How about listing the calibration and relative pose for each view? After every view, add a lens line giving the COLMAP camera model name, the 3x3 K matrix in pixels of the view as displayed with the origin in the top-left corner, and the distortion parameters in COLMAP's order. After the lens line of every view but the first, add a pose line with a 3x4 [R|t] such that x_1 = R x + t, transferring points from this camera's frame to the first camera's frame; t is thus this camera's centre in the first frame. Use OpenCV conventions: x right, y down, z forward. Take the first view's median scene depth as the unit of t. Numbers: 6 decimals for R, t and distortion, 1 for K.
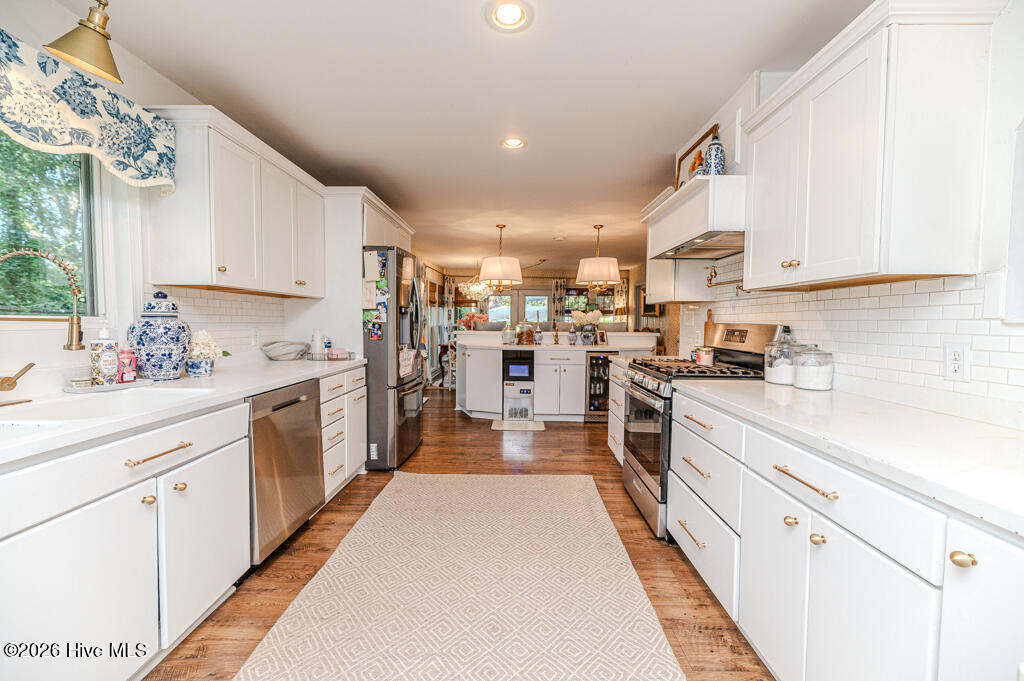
lens RADIAL K [[413.3, 0, 515.9], [0, 413.3, 339.5], [0, 0, 1]] dist [-0.000820, -0.000080]
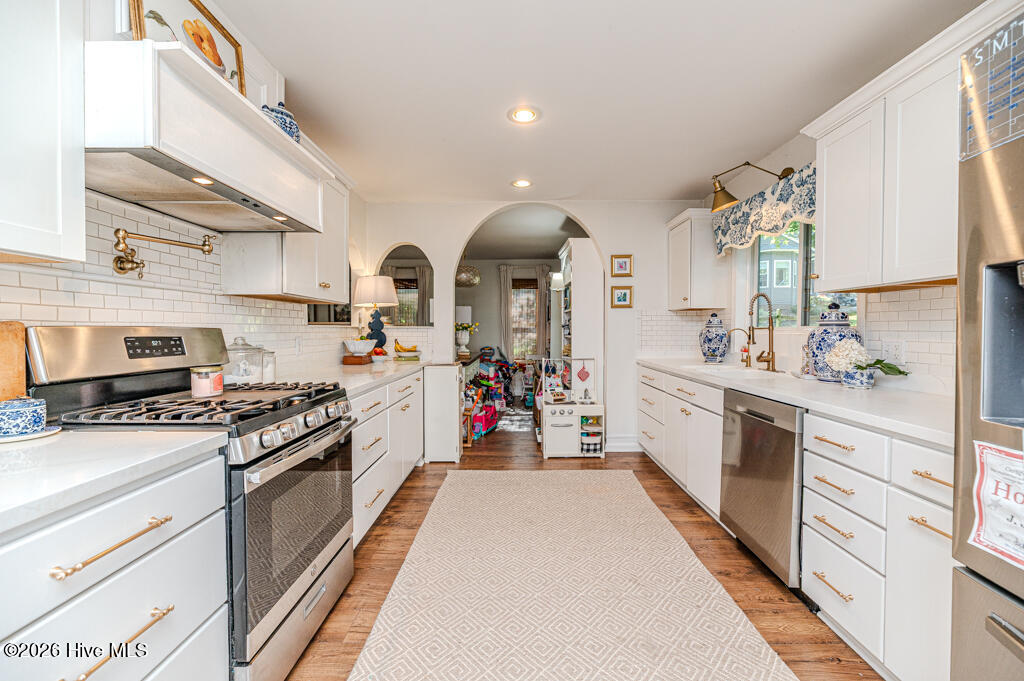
lens RADIAL K [[411.5, 0, 512.9], [0, 411.5, 339.2], [0, 0, 1]] dist [-0.001164, 0.000299]
pose [[-0.999964, -0.006464, -0.005564, 0.020829], [-0.006773, 0.998325, 0.057461, -0.078351], [0.005183, 0.057497, -0.998332, 2.195335]]
